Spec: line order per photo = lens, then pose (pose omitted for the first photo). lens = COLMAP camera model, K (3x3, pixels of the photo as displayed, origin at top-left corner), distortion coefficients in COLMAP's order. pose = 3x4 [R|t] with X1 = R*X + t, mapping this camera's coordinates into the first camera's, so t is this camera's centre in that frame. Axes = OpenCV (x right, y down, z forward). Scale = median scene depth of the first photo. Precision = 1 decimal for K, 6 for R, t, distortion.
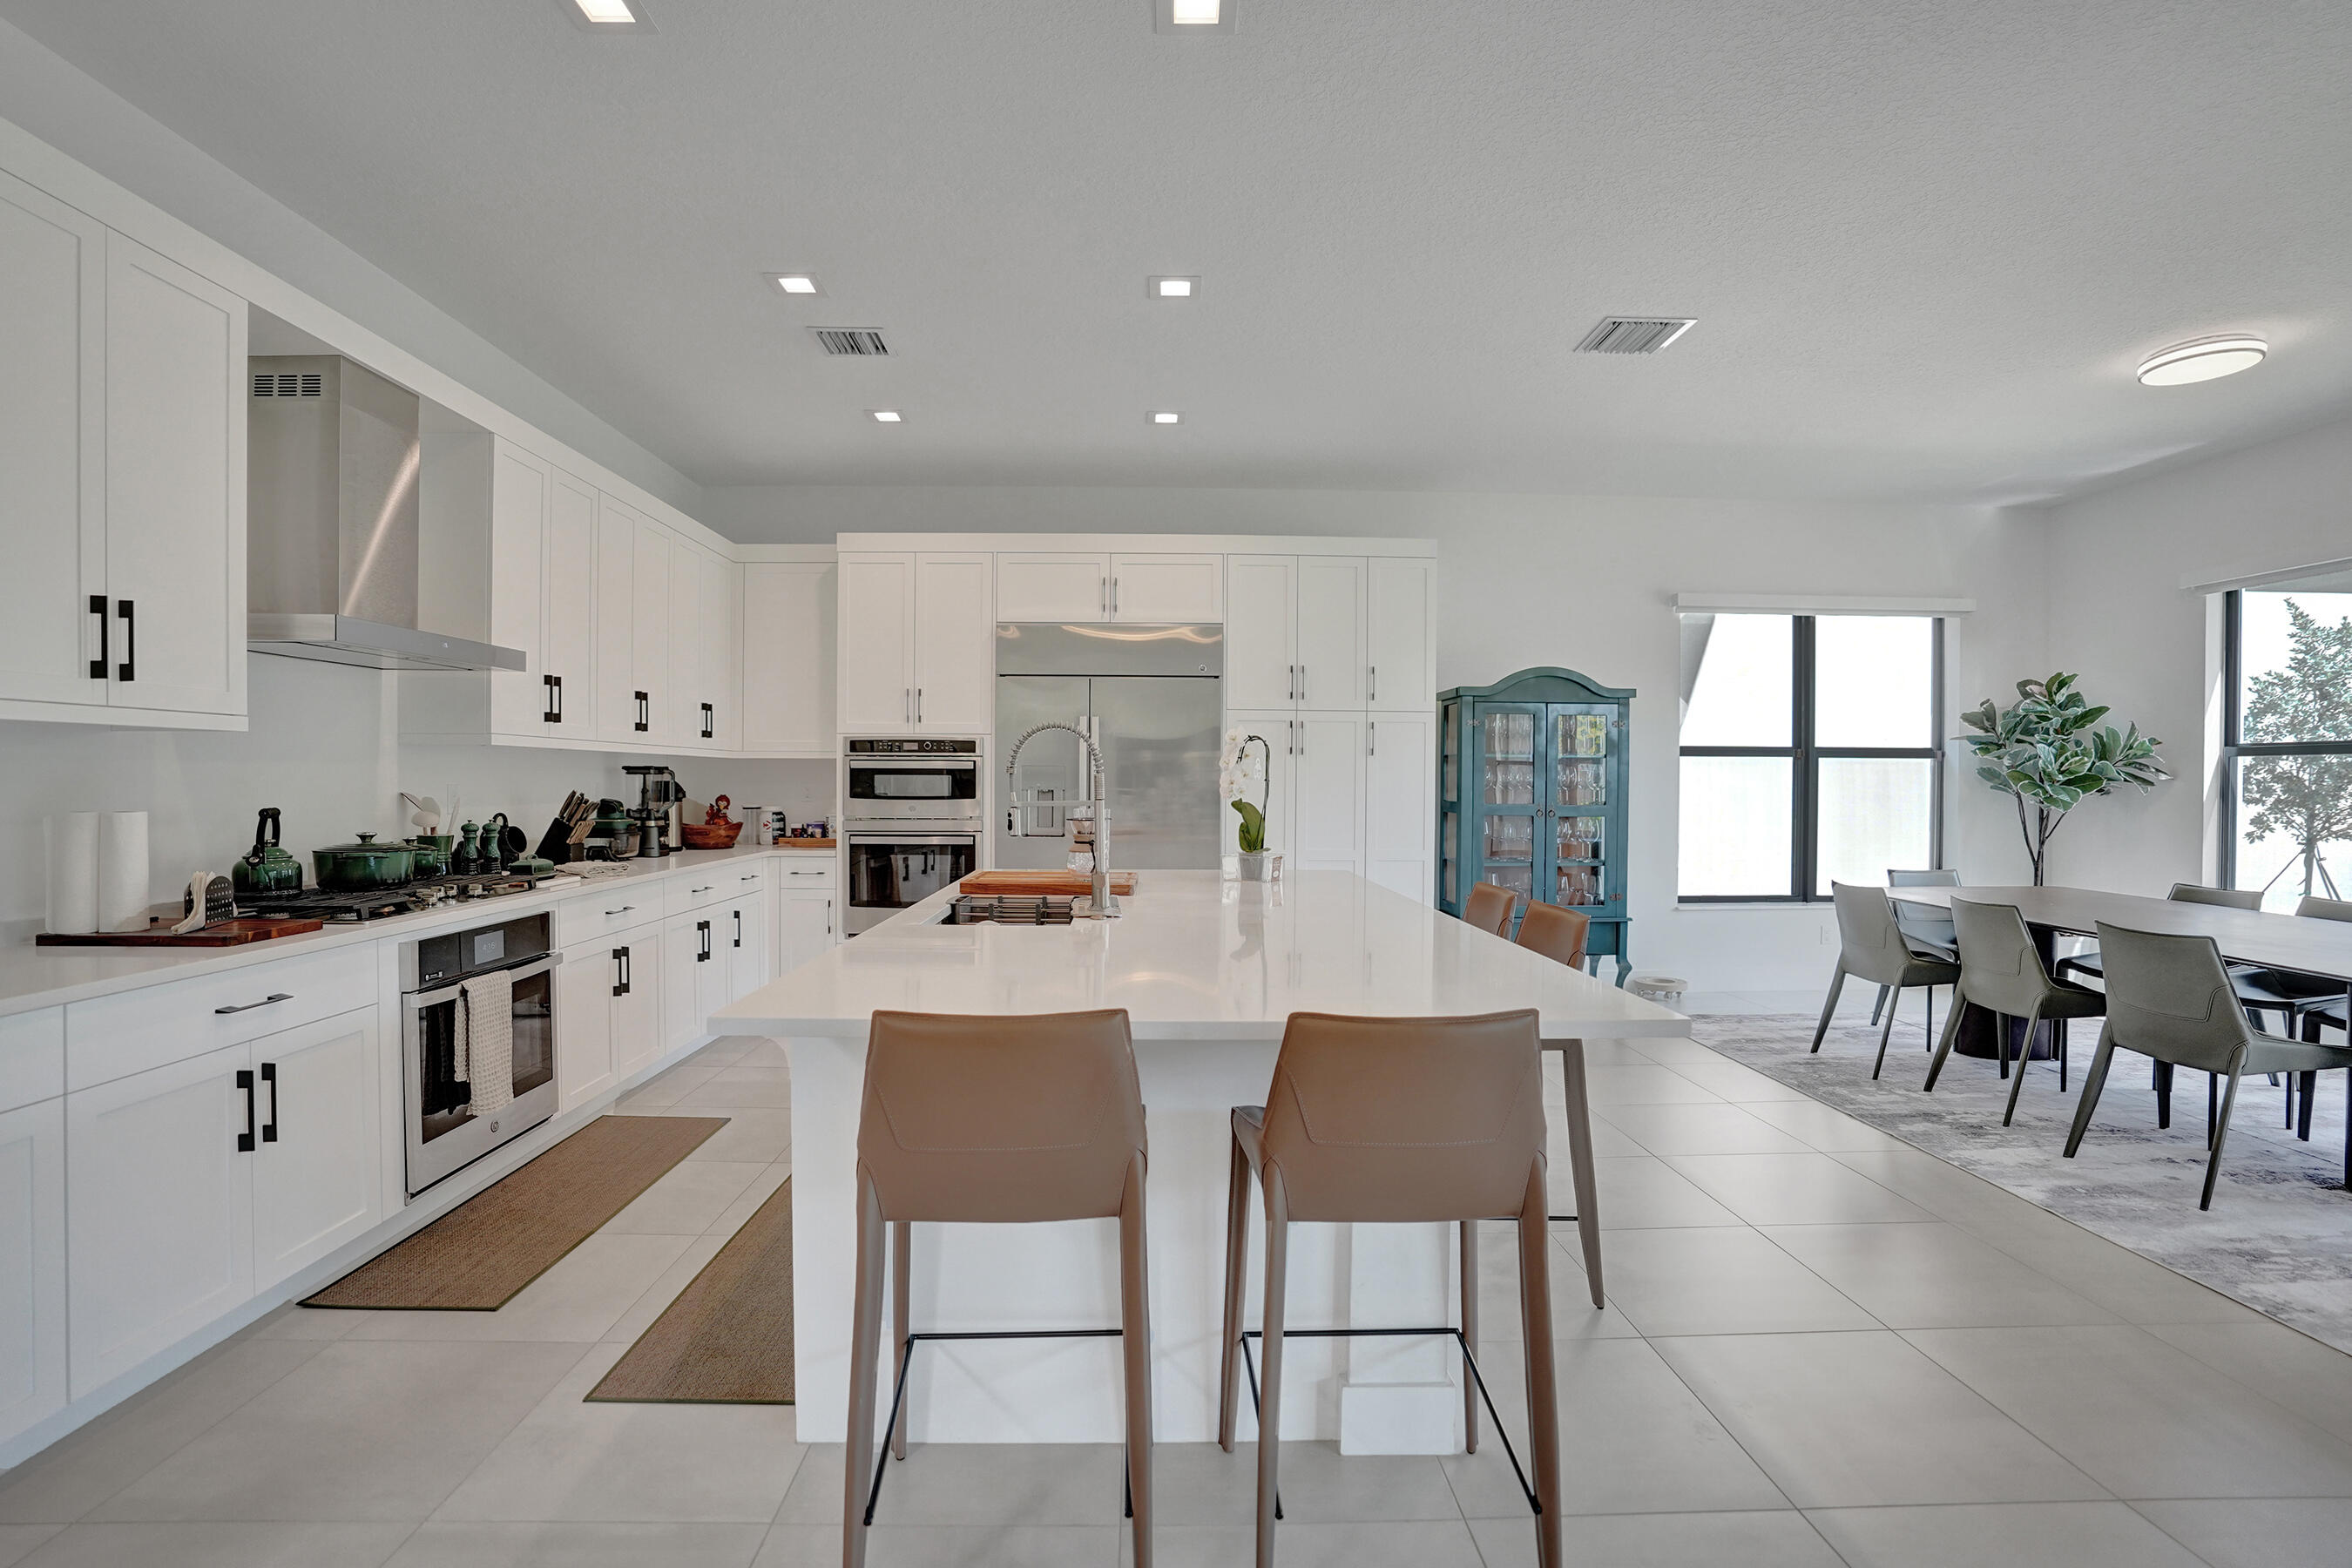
lens RADIAL K [[1133.6, 0, 1176.0], [0, 1133.6, 784.0], [0, 0, 1]] dist [-0.048191, 0.000047]
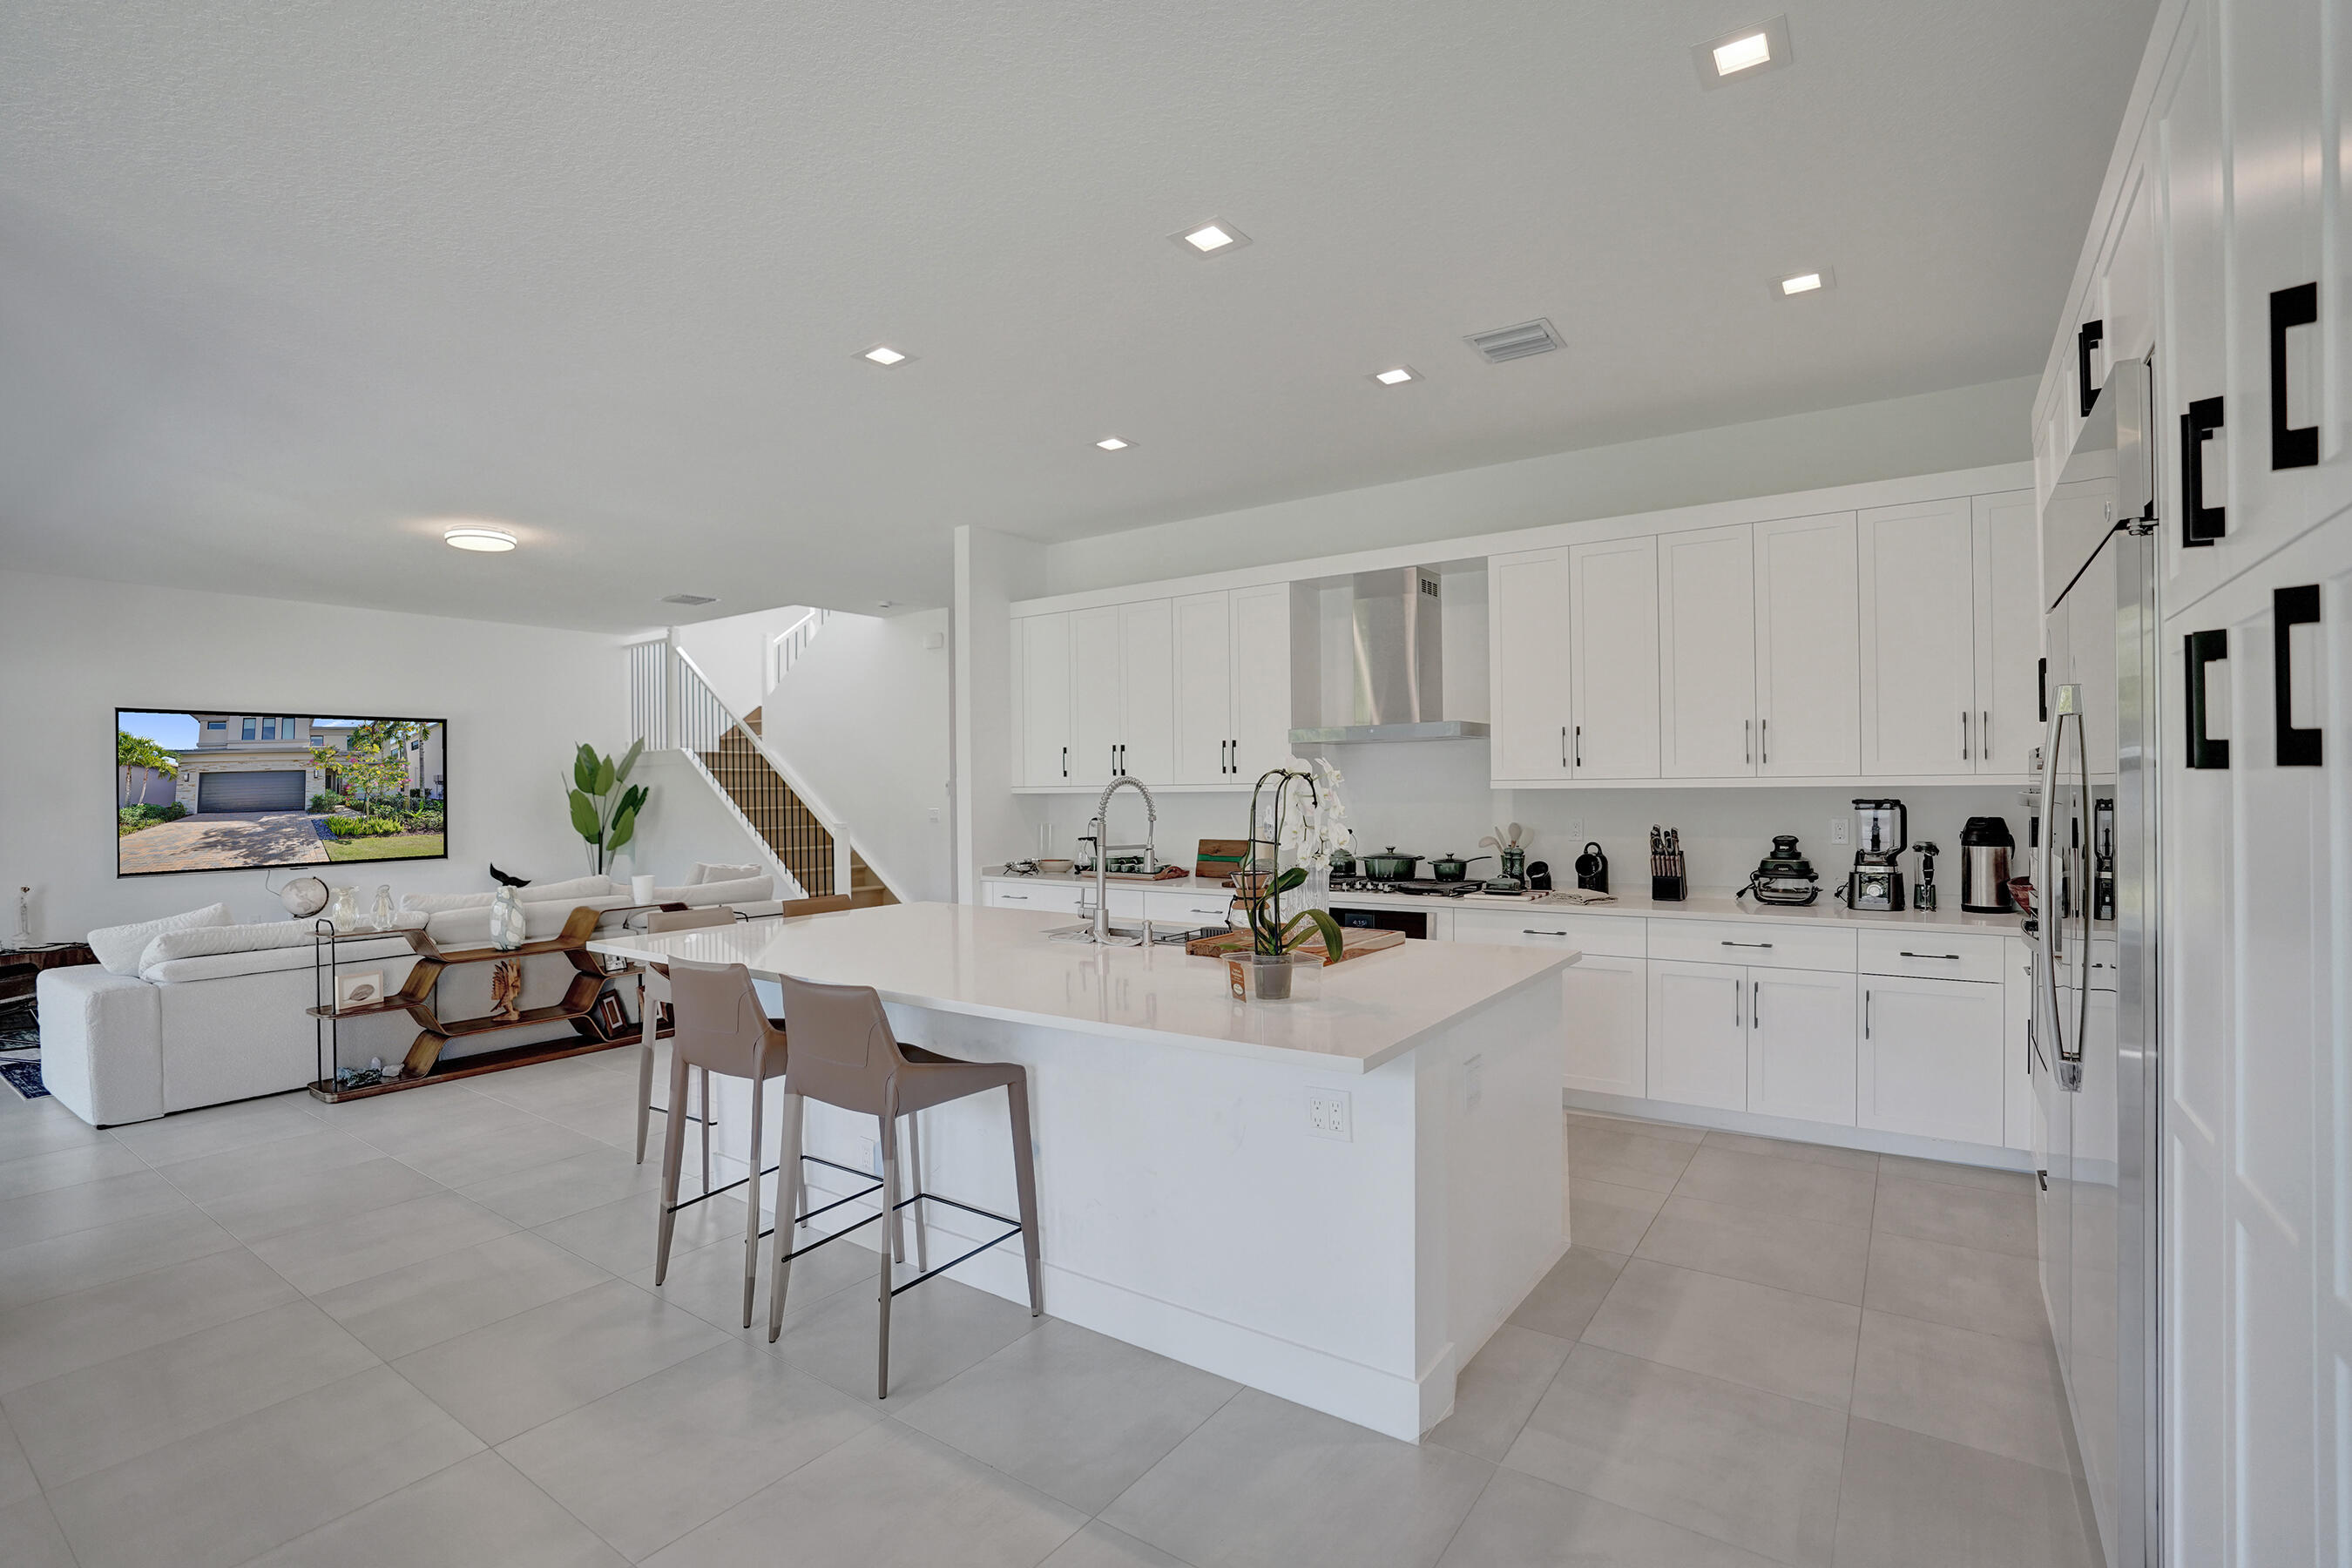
lens RADIAL K [[1109.6, 0, 1207.3], [0, 1109.6, 788.8], [0, 0, 1]] dist [-0.000775, -0.005186]
pose [[-0.586793, -0.004898, -0.809722, 0.471637], [0.002705, 0.999964, -0.008009, -0.018465], [0.809733, -0.006890, -0.586759, 1.065903]]
